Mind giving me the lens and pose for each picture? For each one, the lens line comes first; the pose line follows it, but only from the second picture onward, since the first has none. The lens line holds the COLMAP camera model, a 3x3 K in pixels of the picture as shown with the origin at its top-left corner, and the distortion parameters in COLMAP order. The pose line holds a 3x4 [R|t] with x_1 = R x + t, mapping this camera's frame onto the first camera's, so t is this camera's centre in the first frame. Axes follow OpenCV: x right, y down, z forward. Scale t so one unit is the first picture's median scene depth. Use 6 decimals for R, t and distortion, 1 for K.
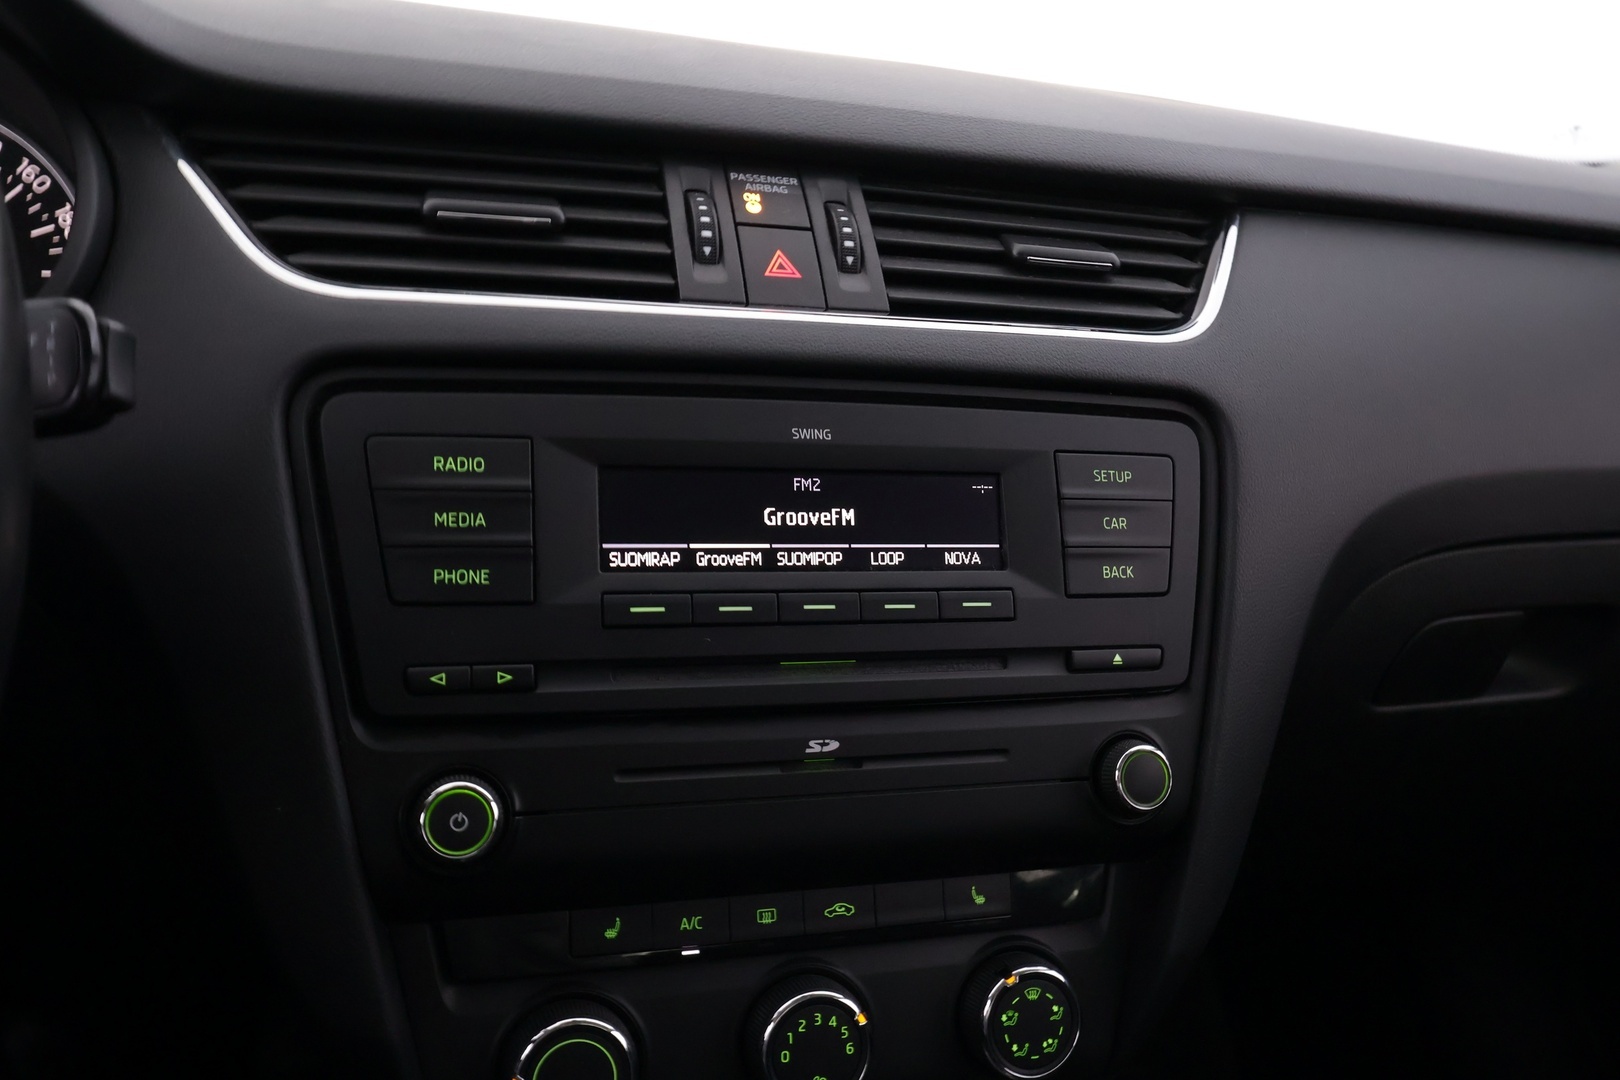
lens RADIAL K [[1271.6, 0, 809.0], [0, 1271.6, 549.2], [0, 0, 1]] dist [-0.000610, 0.006213]
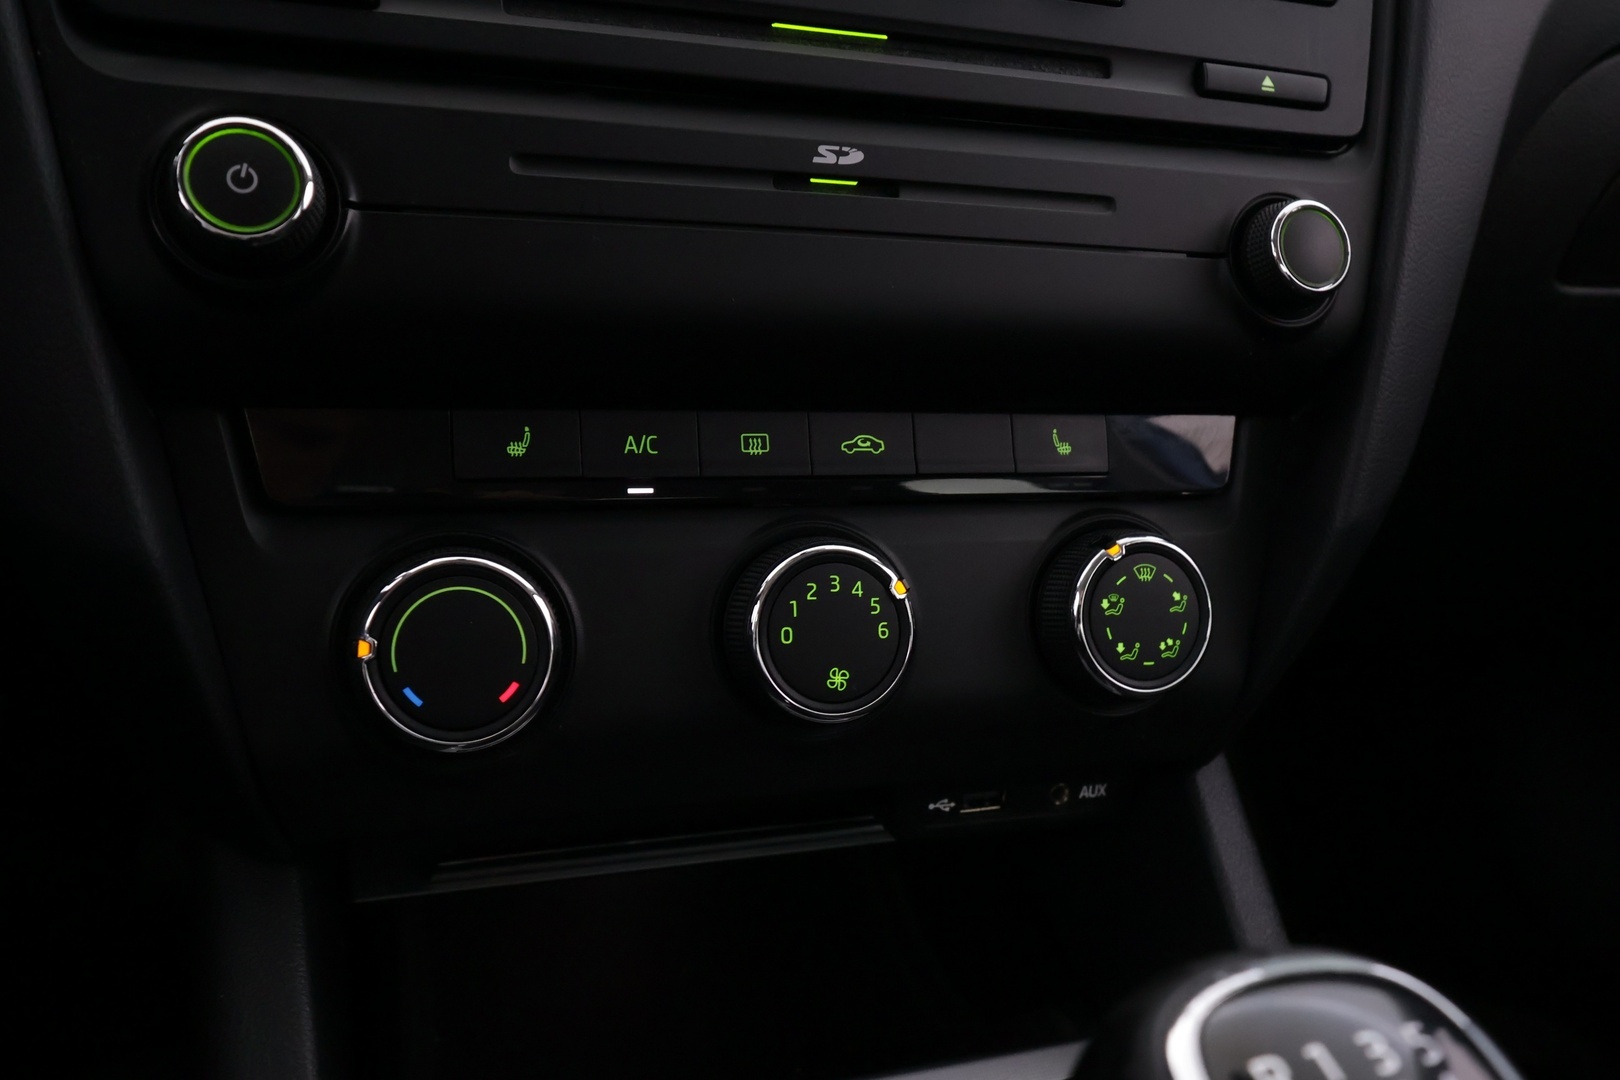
lens RADIAL K [[1271.6, 0, 809.0], [0, 1271.6, 549.2], [0, 0, 1]] dist [-0.000610, 0.006213]
pose [[0.999667, -0.012666, 0.022492, -0.020176], [0.011530, 0.998686, 0.049935, 0.302950], [-0.023095, -0.049659, 0.998499, 0.324027]]
